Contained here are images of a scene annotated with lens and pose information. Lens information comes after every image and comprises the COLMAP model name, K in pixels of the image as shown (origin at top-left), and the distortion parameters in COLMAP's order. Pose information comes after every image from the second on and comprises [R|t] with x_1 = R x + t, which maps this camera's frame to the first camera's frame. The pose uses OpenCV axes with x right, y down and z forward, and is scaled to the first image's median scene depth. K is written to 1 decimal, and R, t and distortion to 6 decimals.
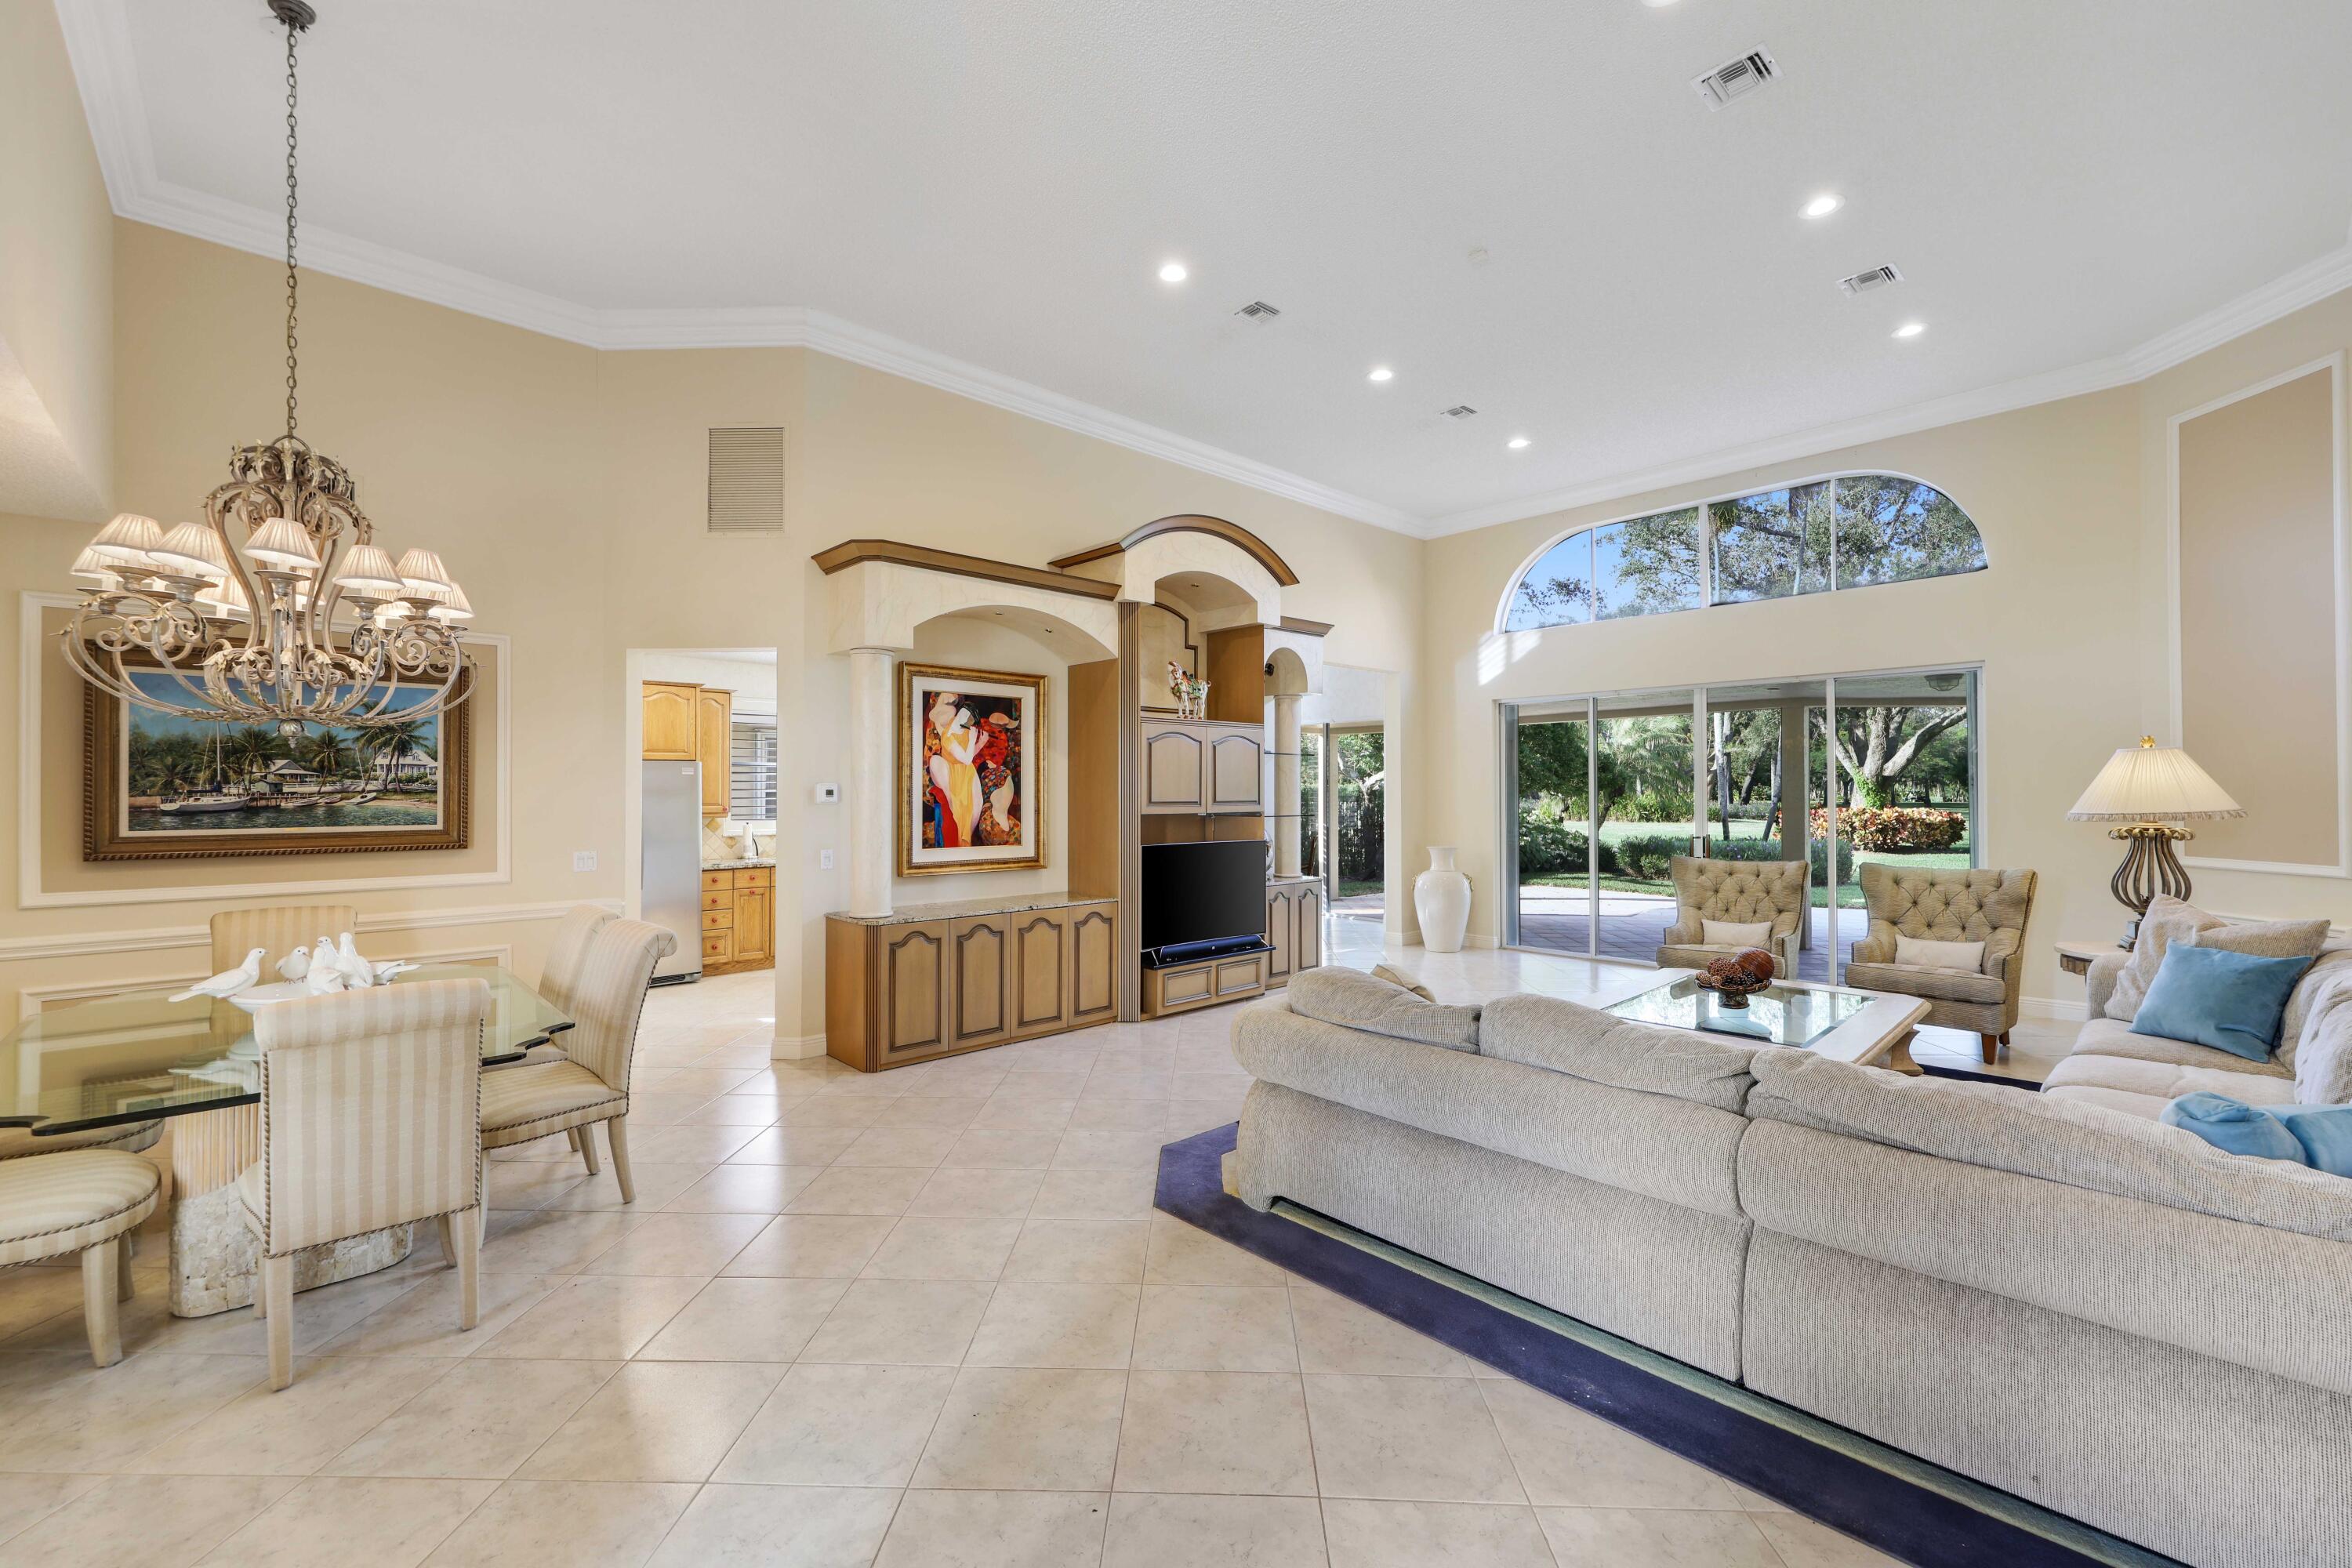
lens RADIAL K [[909.0, 0, 1176.0], [0, 909.0, 784.0], [0, 0, 1]] dist [-0.000296, 0.000036]
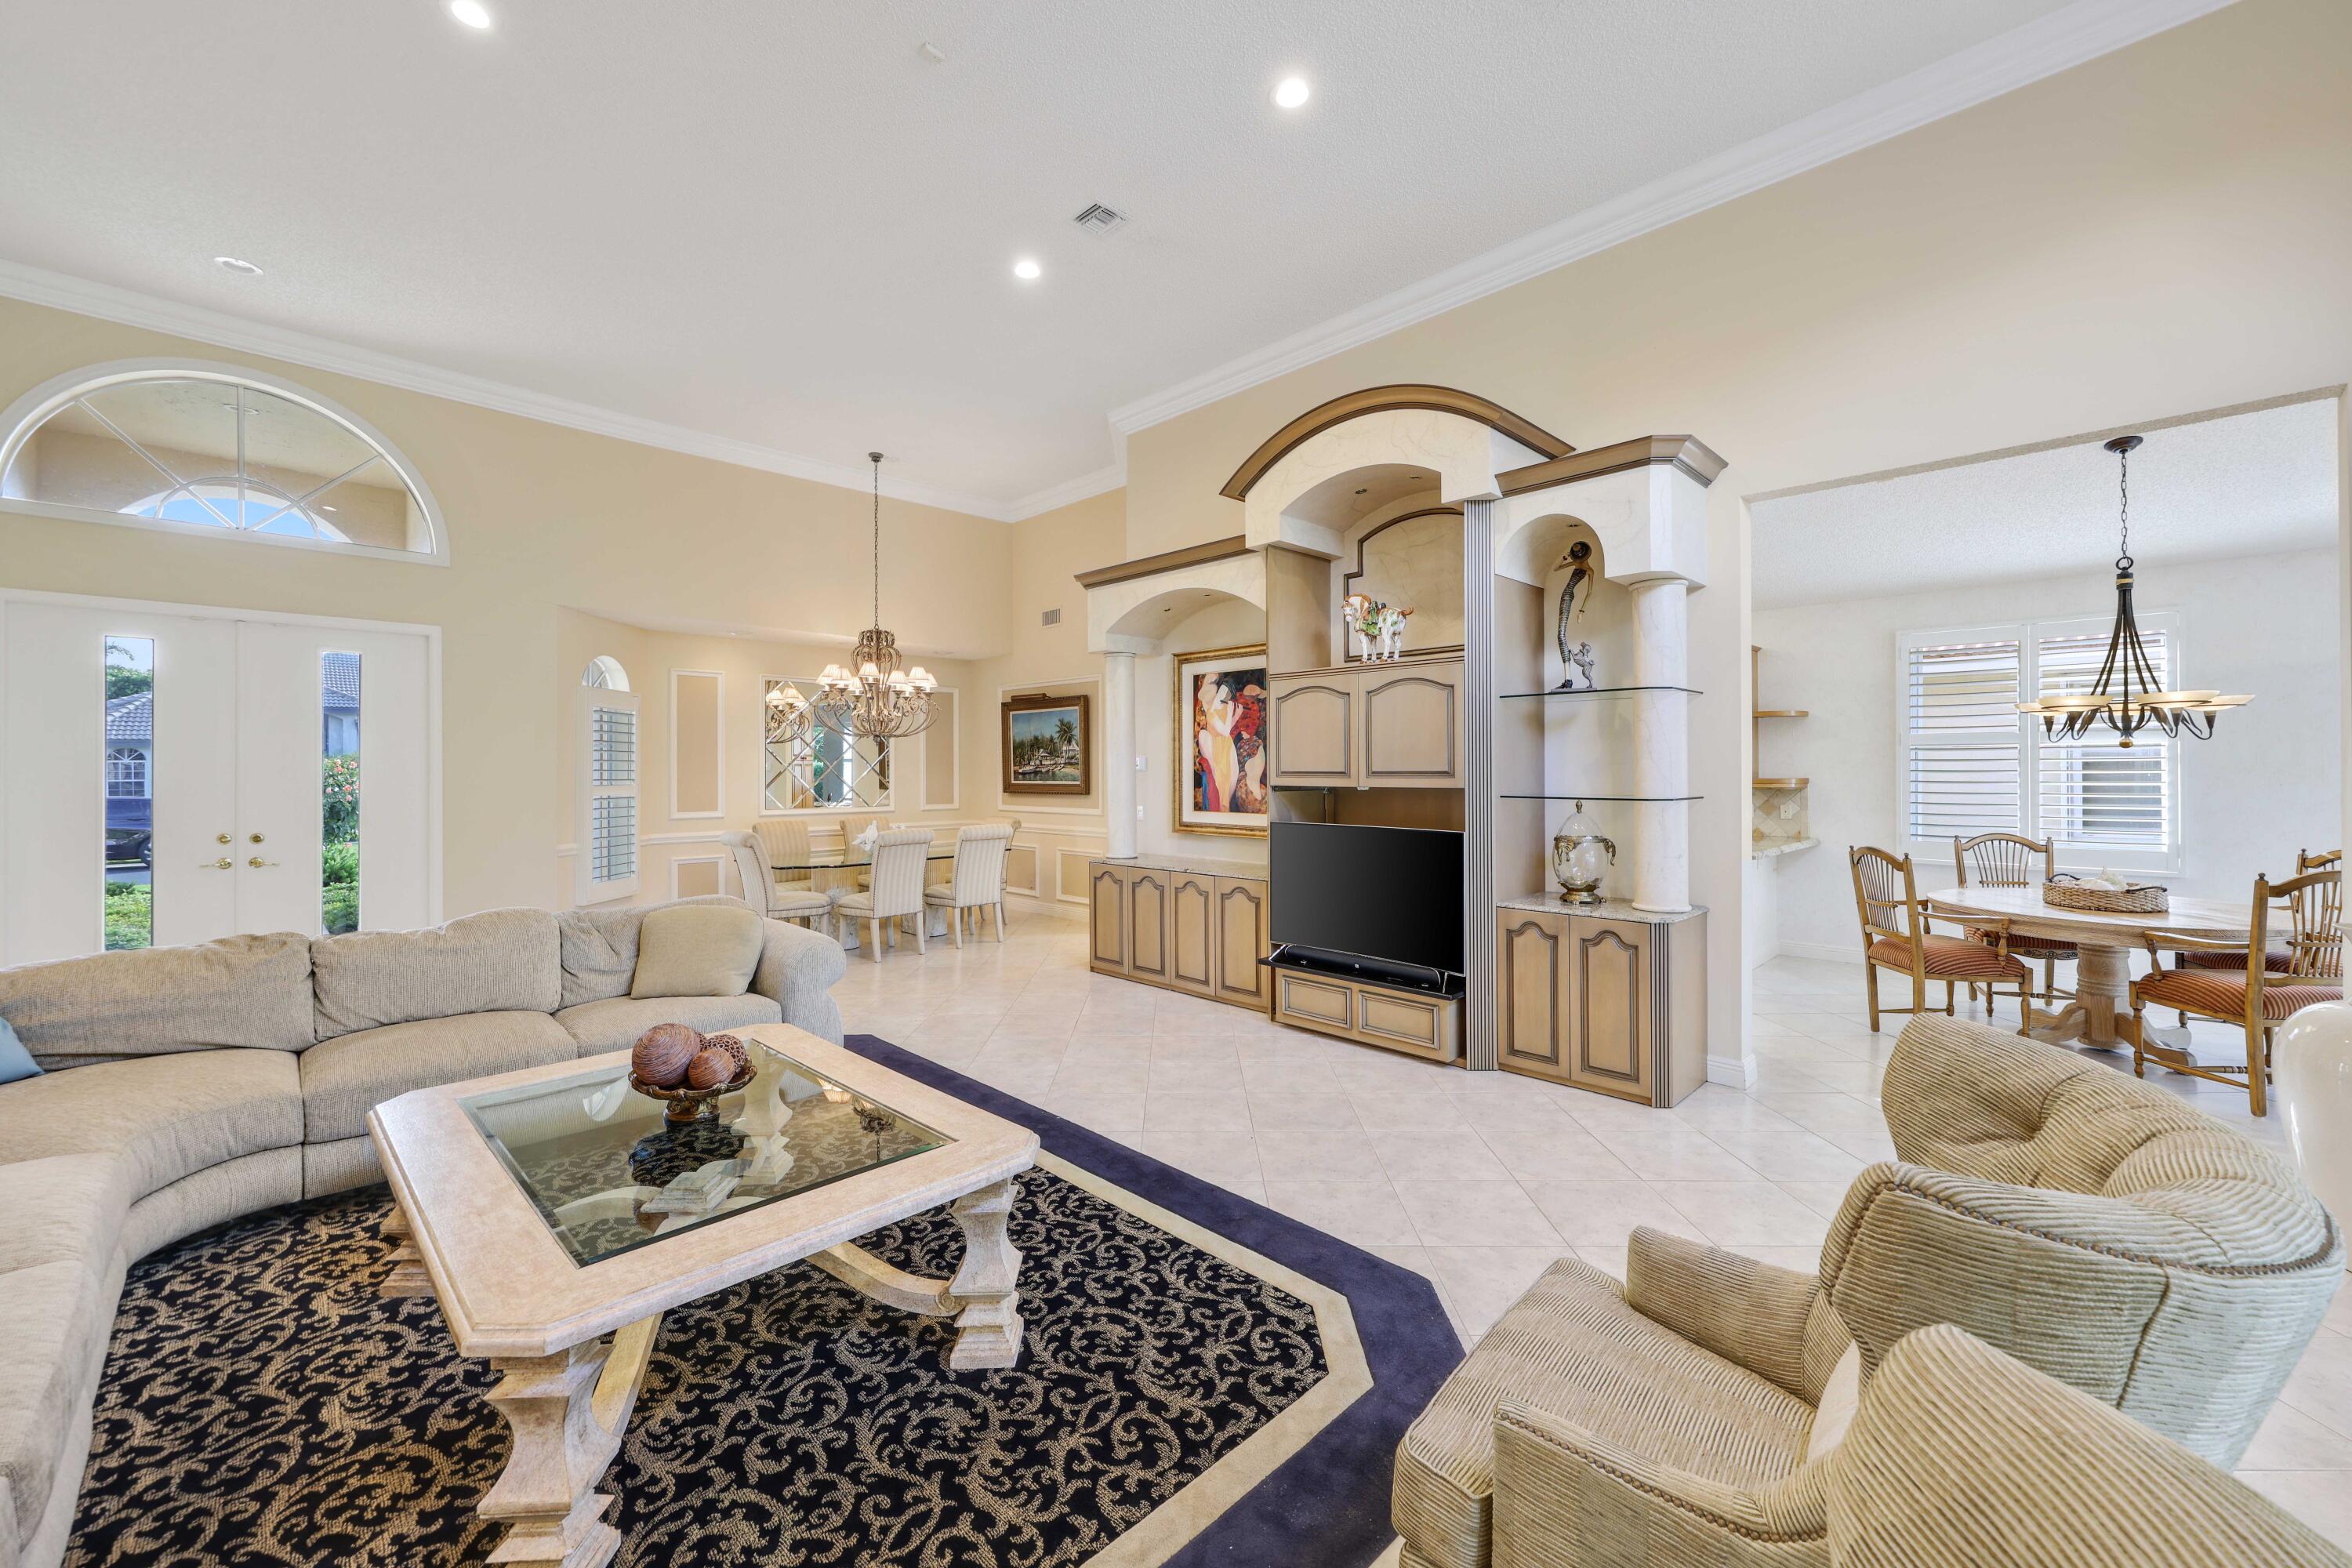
lens RADIAL K [[900.5, 0, 1181.3], [0, 900.5, 772.7], [0, 0, 1]] dist [0.000475, 0.000041]
pose [[0.069225, 0.002858, -0.997597, 0.851328], [0.008139, 0.999961, 0.003429, 0.017999], [0.997568, -0.008357, 0.069199, 0.884986]]
